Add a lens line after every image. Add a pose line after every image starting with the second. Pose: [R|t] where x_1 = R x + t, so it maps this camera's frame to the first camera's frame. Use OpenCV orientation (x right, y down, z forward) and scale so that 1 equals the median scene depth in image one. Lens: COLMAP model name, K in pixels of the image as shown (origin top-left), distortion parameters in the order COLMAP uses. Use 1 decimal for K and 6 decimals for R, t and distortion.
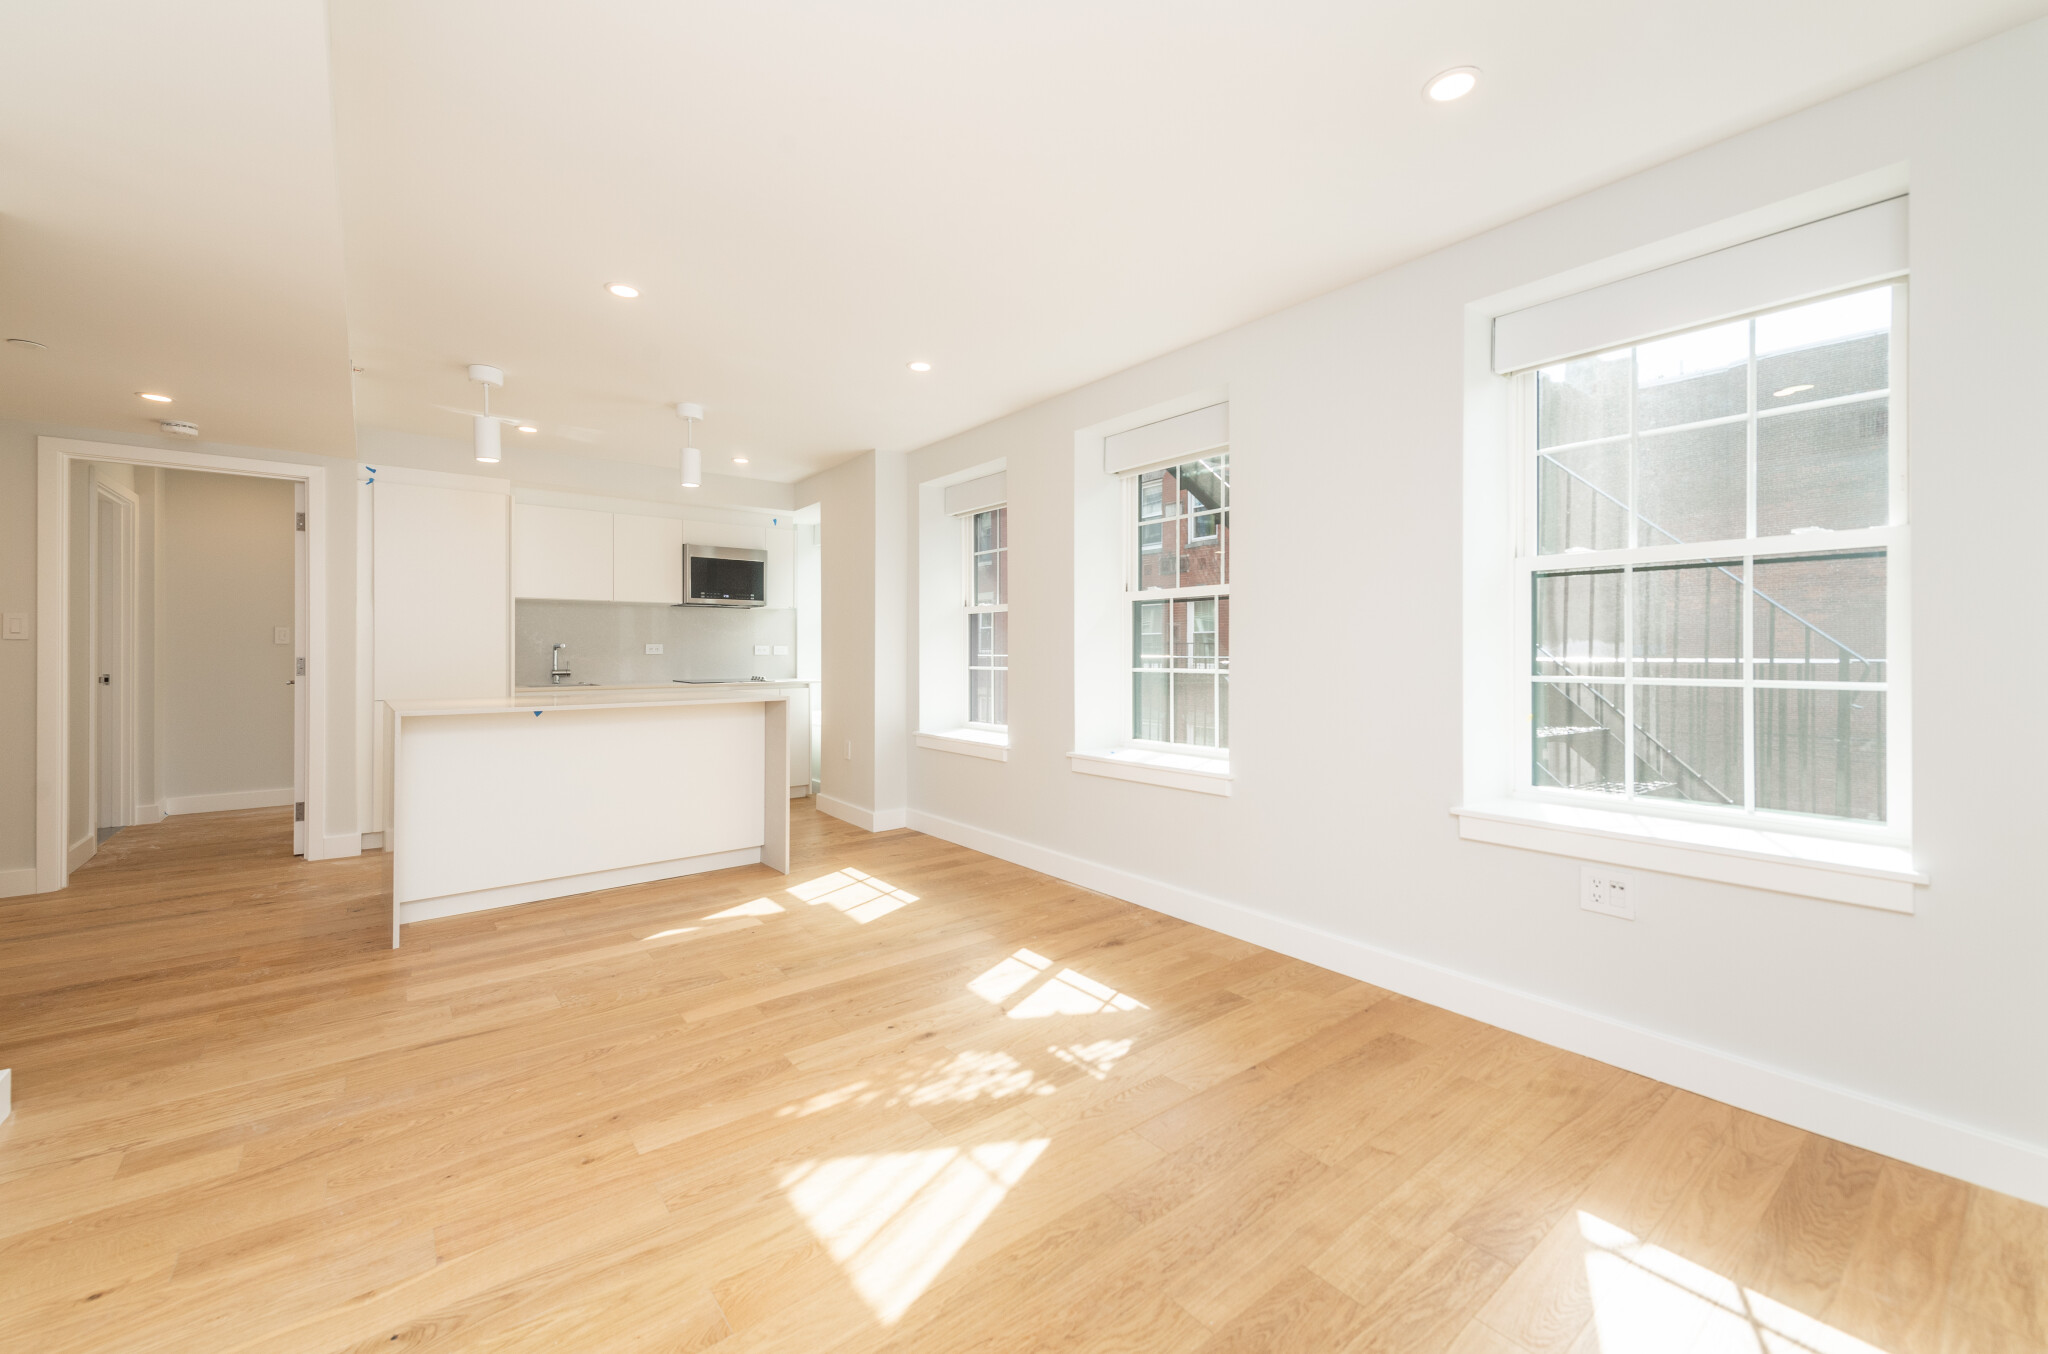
lens RADIAL K [[808.8, 0, 1024.9], [0, 808.8, 645.8], [0, 0, 1]] dist [0.002932, -0.000136]
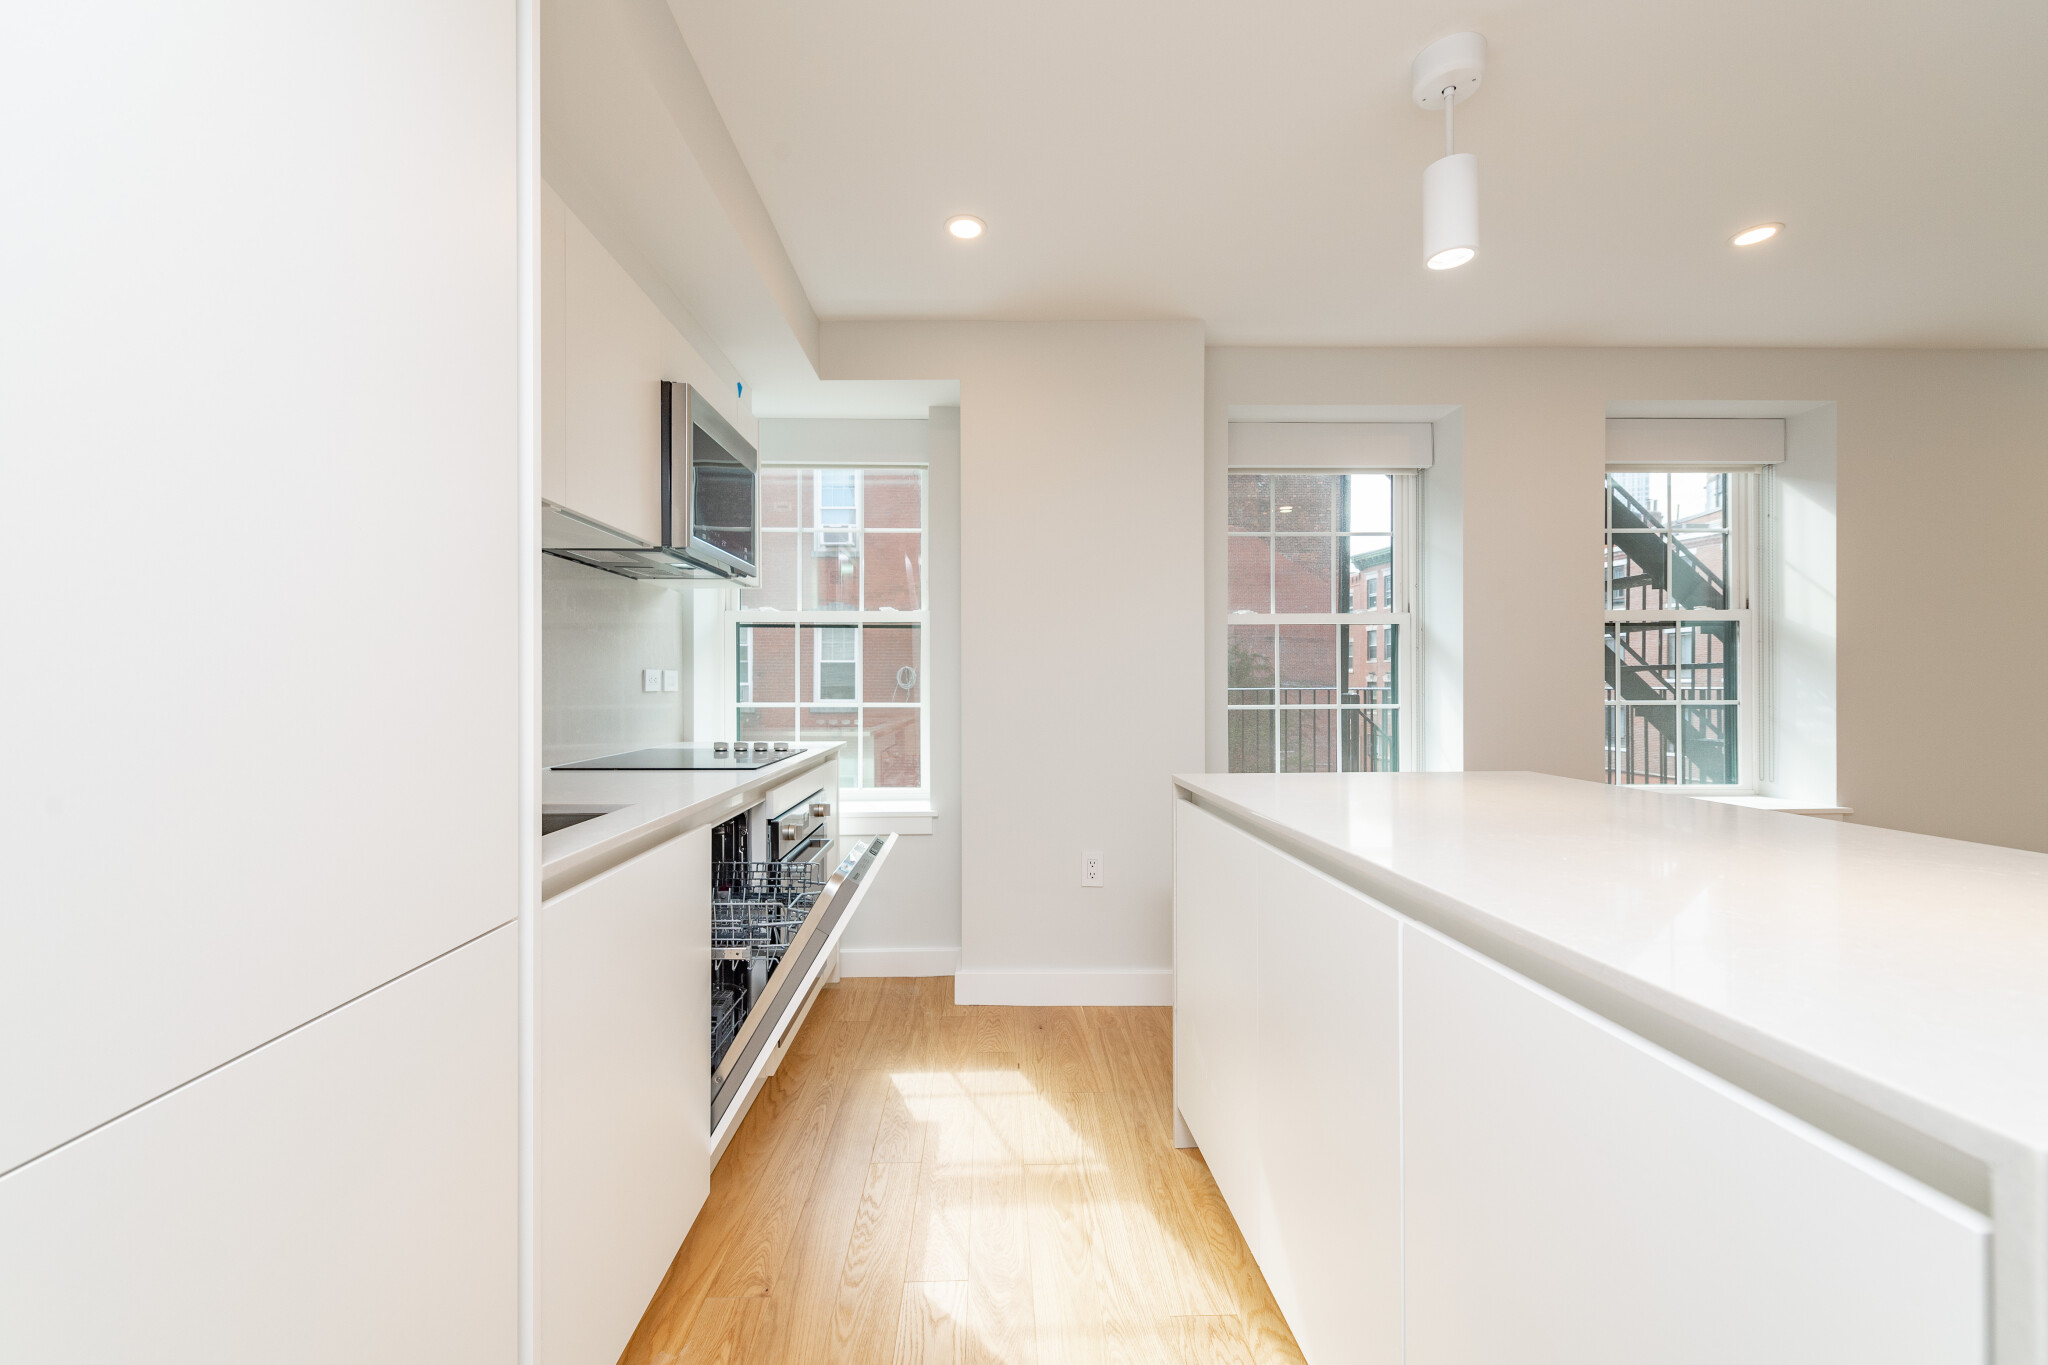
lens RADIAL K [[814.4, 0, 1021.6], [0, 814.4, 657.0], [0, 0, 1]] dist [0.011681, -0.000178]
pose [[0.600567, 0.024777, 0.799191, -1.120266], [-0.000728, 0.999536, -0.030442, 0.010233], [-0.799574, 0.017701, 0.600306, 1.222889]]
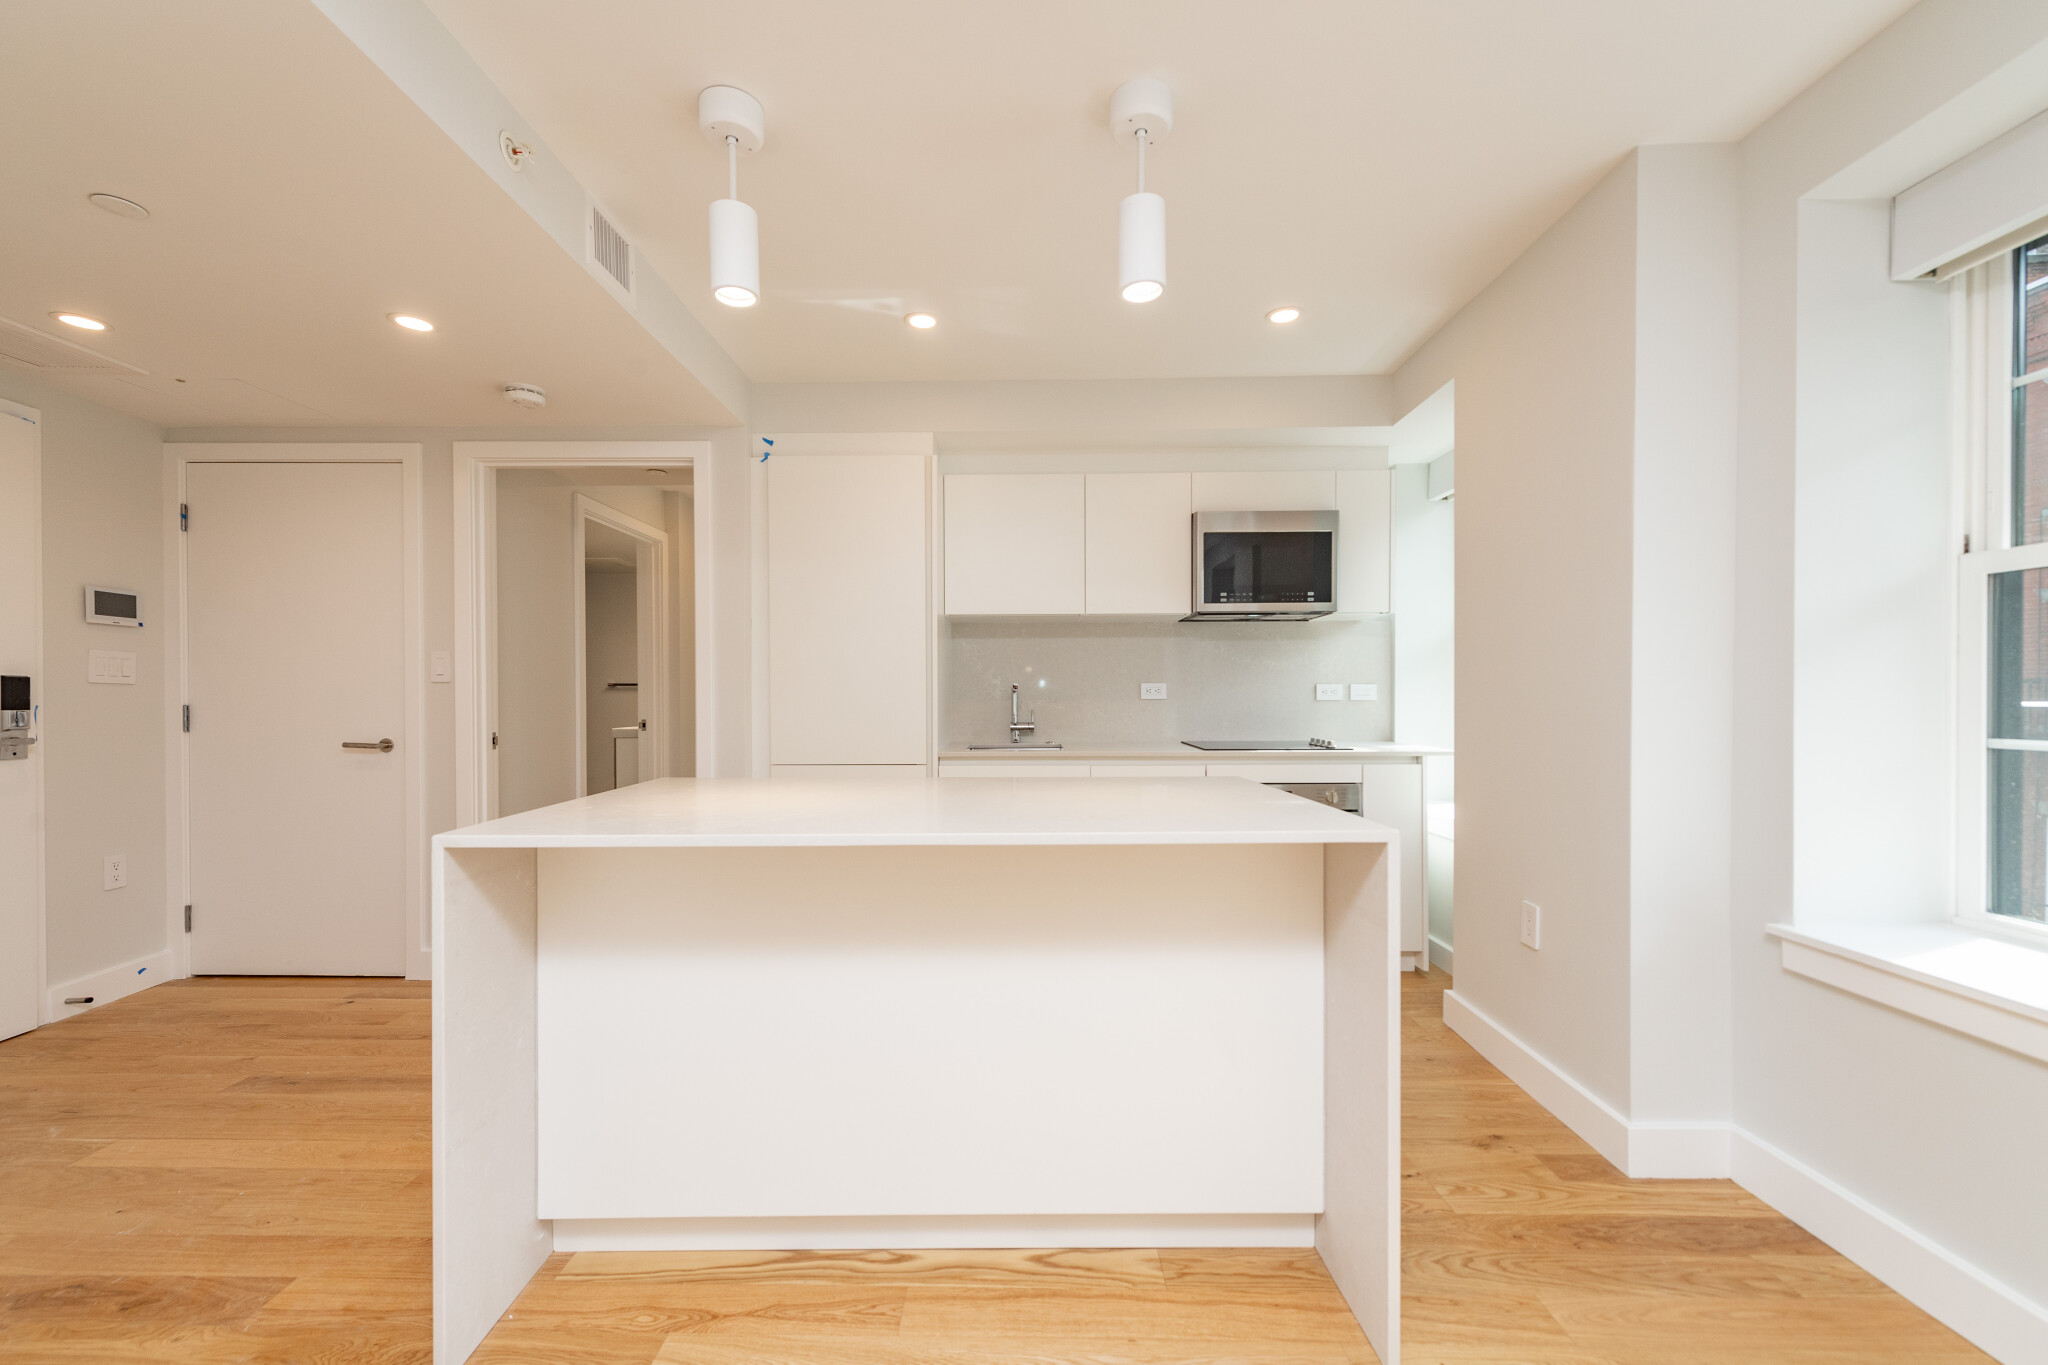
lens RADIAL K [[818.0, 0, 1007.8], [0, 818.0, 701.3], [0, 0, 1]] dist [0.010653, -0.000236]
pose [[0.765285, 0.002867, -0.643685, -0.255880], [0.006212, 0.999911, 0.011839, 0.007040], [0.643661, -0.013059, 0.765199, 0.830530]]
